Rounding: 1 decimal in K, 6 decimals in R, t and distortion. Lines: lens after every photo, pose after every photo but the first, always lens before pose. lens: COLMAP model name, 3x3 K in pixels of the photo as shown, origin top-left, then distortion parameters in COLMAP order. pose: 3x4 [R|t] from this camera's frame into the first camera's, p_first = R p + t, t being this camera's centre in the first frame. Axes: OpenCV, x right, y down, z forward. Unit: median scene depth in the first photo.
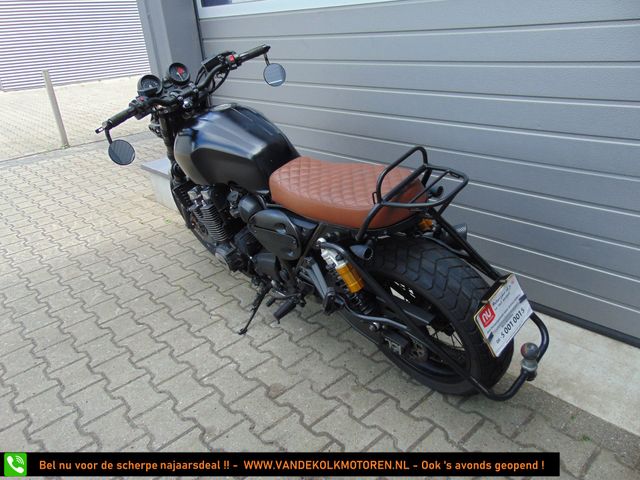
lens RADIAL K [[477.7, 0, 318.5], [0, 477.7, 241.3], [0, 0, 1]] dist [-0.020690, 0.053544]
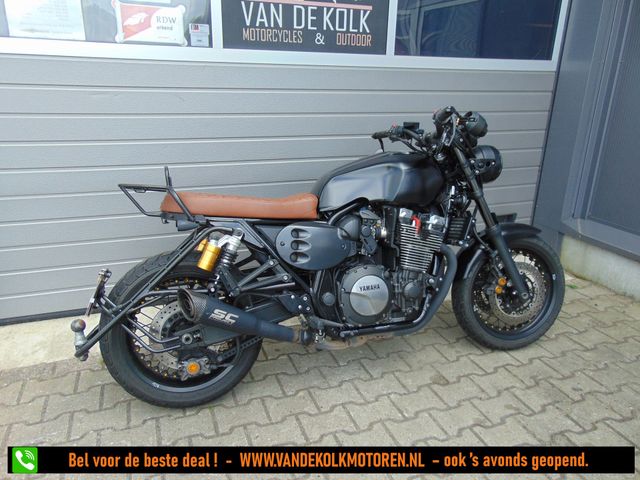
lens RADIAL K [[477.7, 0, 318.5], [0, 477.7, 241.3], [0, 0, 1]] dist [-0.020690, 0.053544]
pose [[0.374648, -0.233740, 0.897220, -1.039225], [0.348037, 0.932389, 0.097574, -0.196531], [-0.859366, 0.275710, 0.430668, 0.583482]]
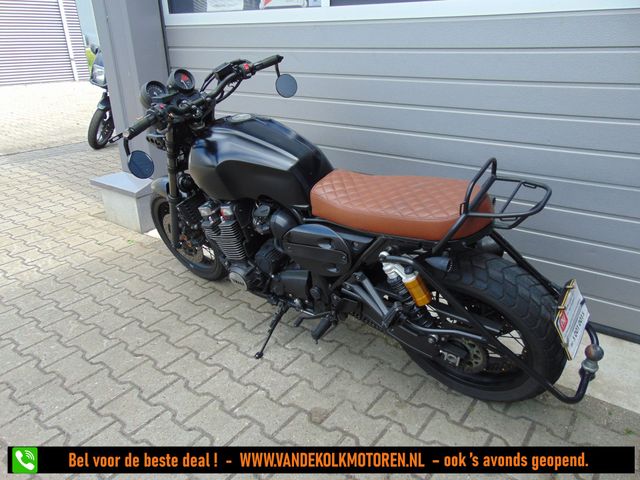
lens RADIAL K [[480.2, 0, 319.5], [0, 480.2, 240.0], [0, 0, 1]] dist [-0.024639, 0.062122]
pose [[0.980747, -0.027029, 0.193402, -0.232209], [0.034154, 0.998852, -0.033603, -0.001663], [-0.192272, 0.039561, 0.980544, 0.047621]]
